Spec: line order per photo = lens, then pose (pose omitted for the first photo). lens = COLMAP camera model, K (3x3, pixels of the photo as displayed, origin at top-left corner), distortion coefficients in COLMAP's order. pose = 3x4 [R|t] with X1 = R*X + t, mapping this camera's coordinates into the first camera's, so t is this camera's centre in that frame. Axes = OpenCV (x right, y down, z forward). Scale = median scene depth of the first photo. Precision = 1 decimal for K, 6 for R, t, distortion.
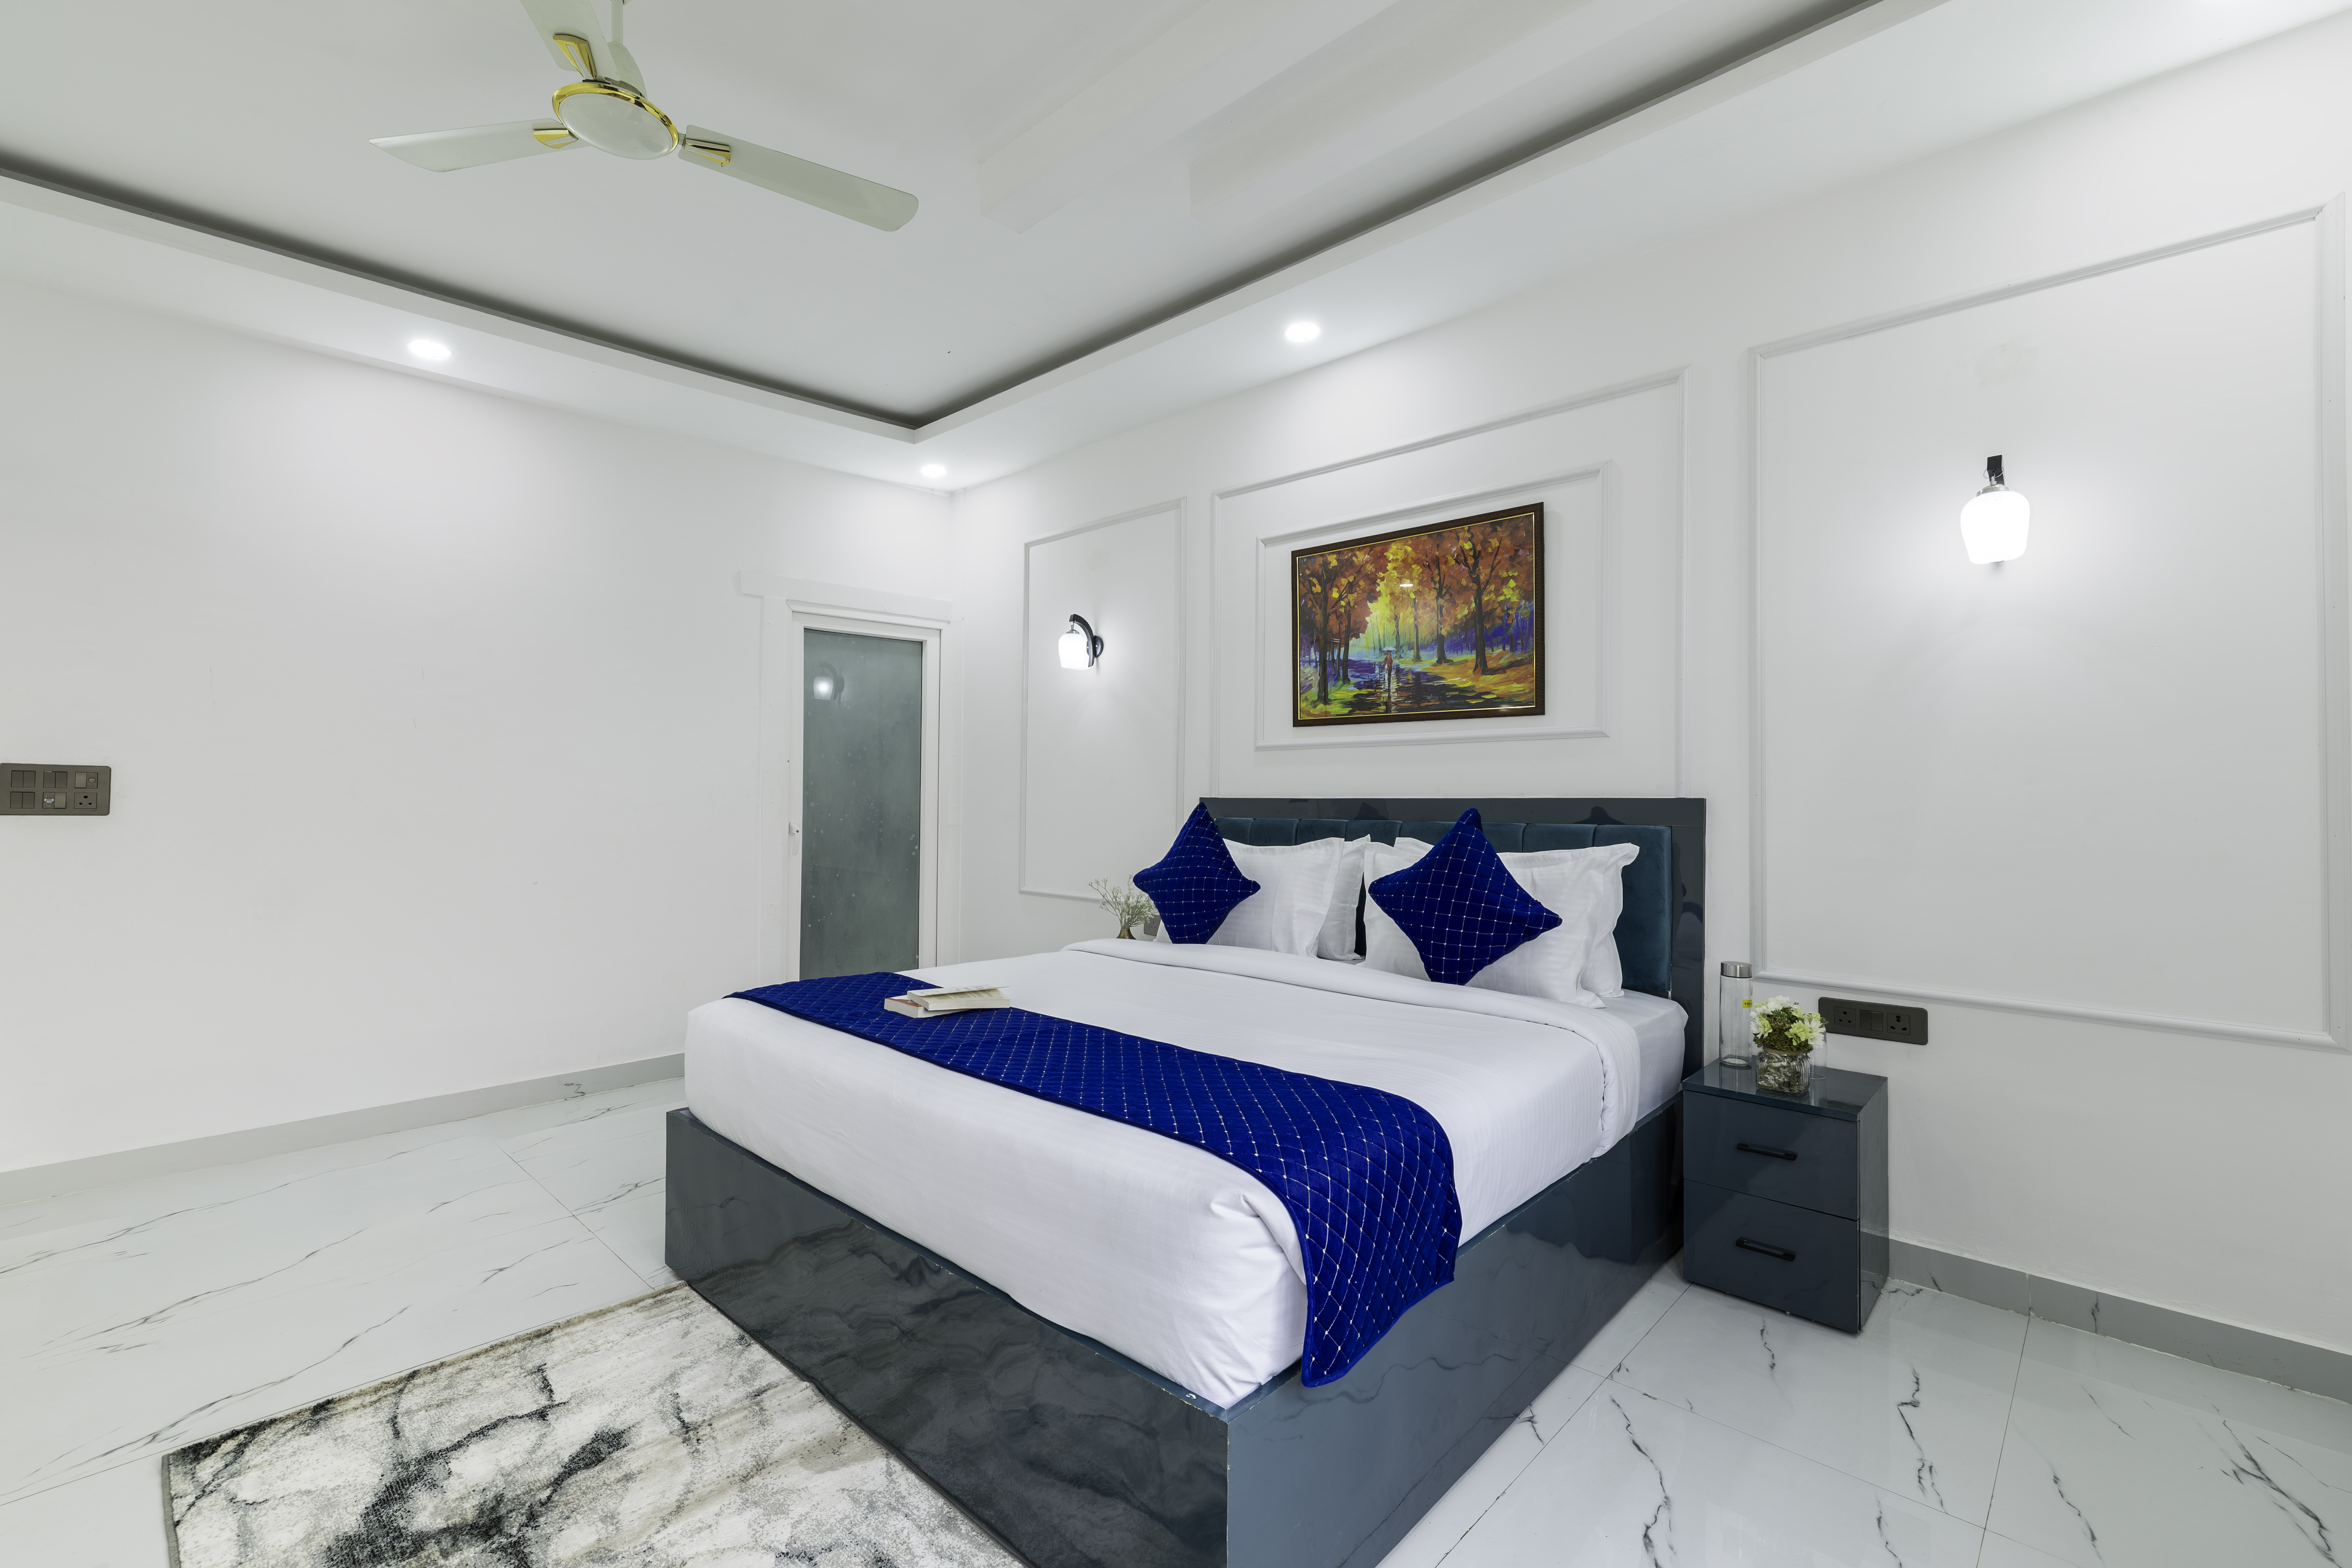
lens RADIAL K [[1027.9, 0, 1161.8], [0, 1027.9, 797.0], [0, 0, 1]] dist [-0.001619, 0.000240]
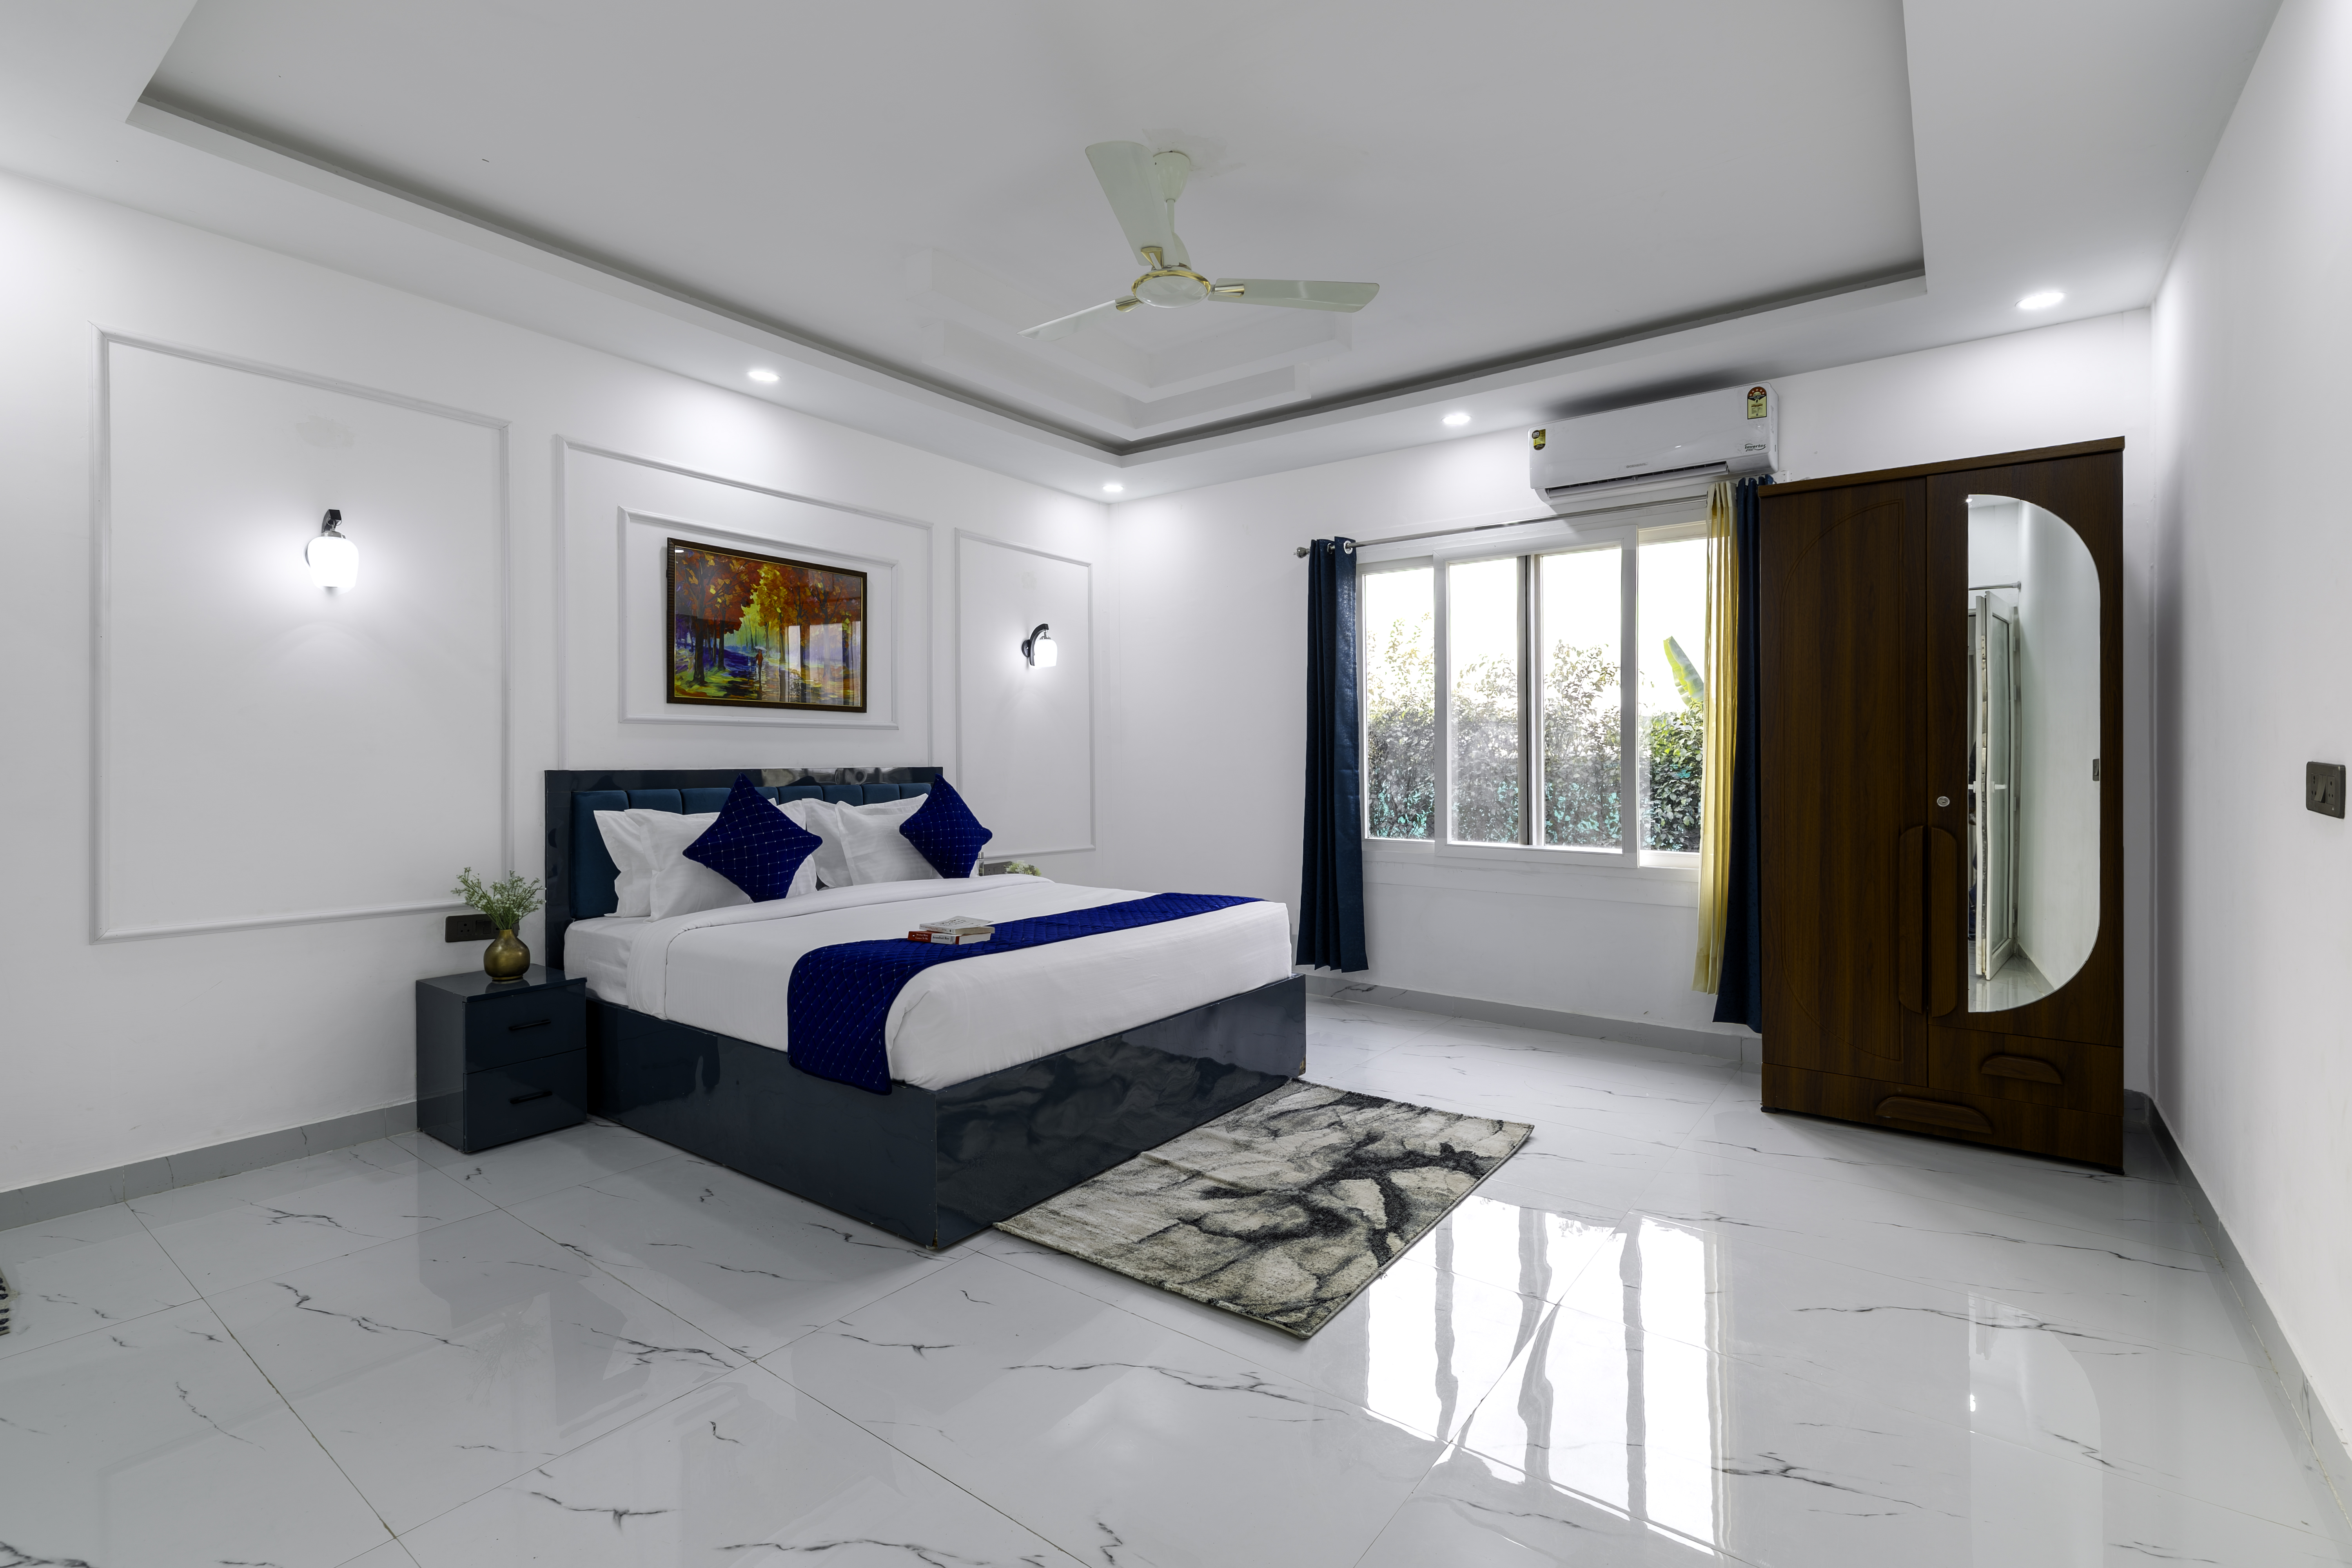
lens RADIAL K [[1068.0, 0, 1176.0], [0, 1068.0, 784.0], [0, 0, 1]] dist [-0.000634, 0.000088]
pose [[-0.139492, -0.020708, 0.990007, -1.136224], [0.006694, 0.999739, 0.021854, -0.005626], [-0.990201, 0.009676, -0.139317, 0.693319]]
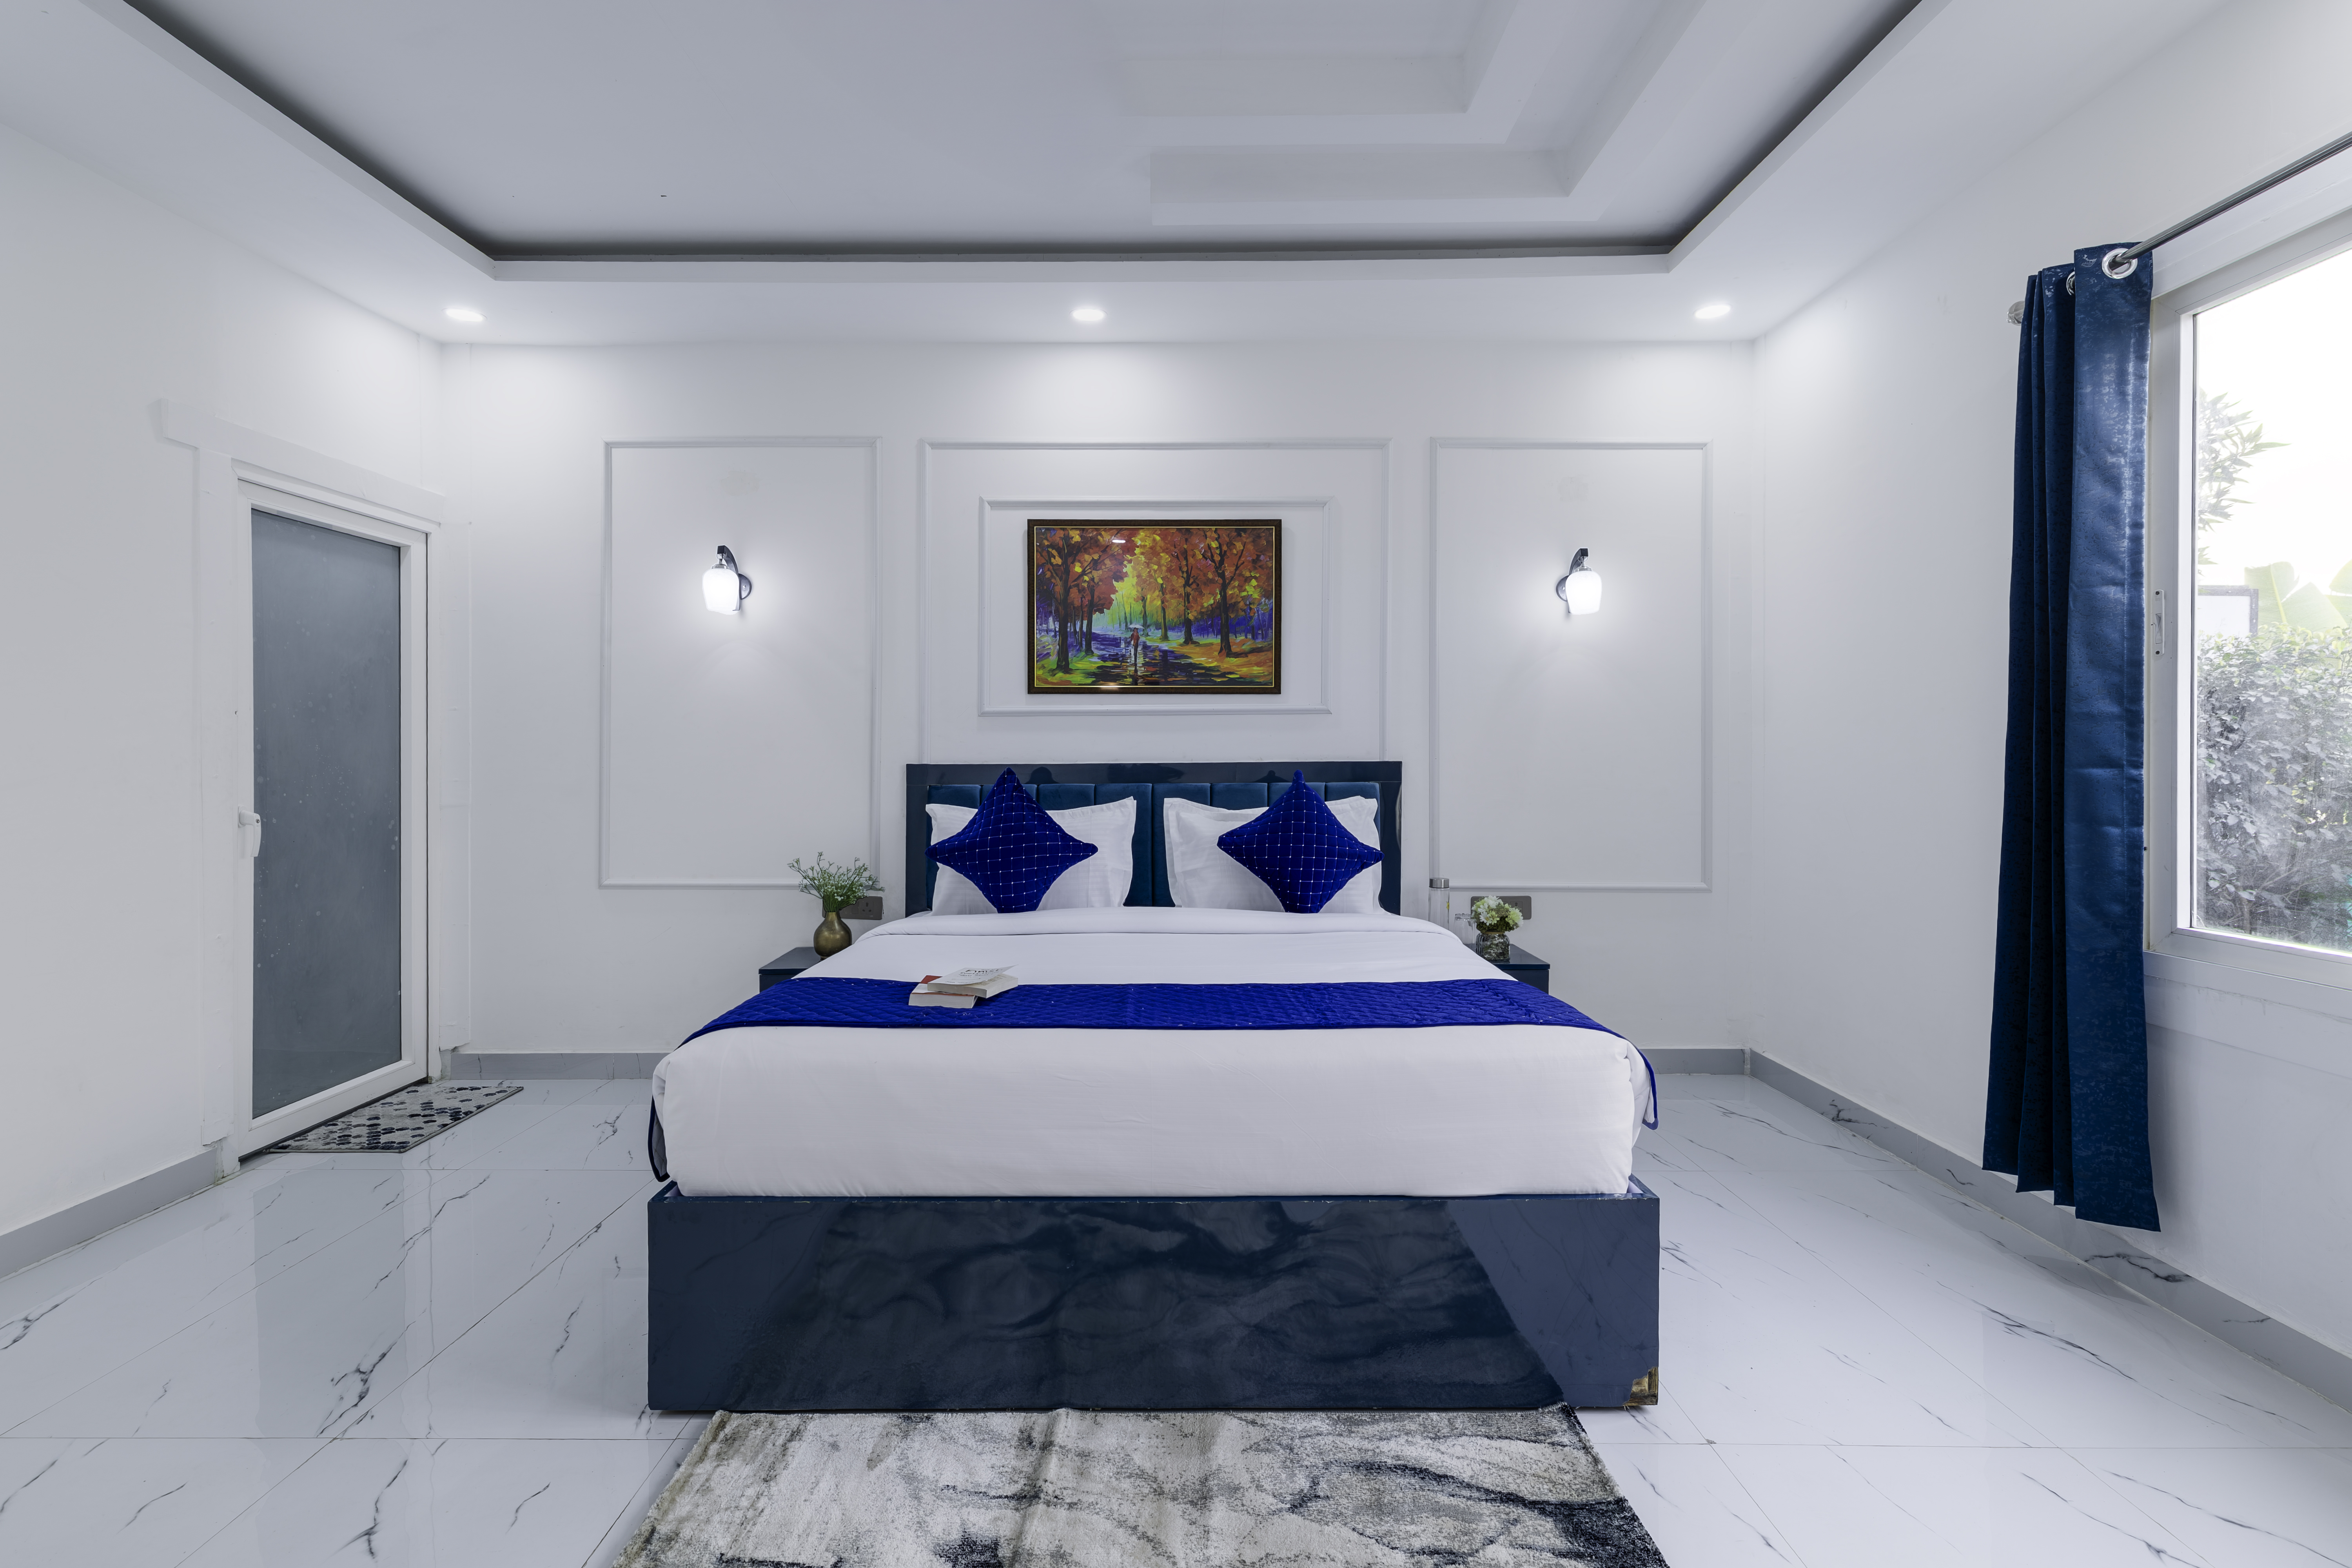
lens RADIAL K [[1068.0, 0, 1176.0], [0, 1068.0, 784.0], [0, 0, 1]] dist [-0.000634, 0.000088]
pose [[0.718846, -0.019181, 0.694905, -0.546861], [0.007257, 0.999772, 0.020090, 0.000818], [-0.695132, -0.009399, 0.718821, 0.154271]]
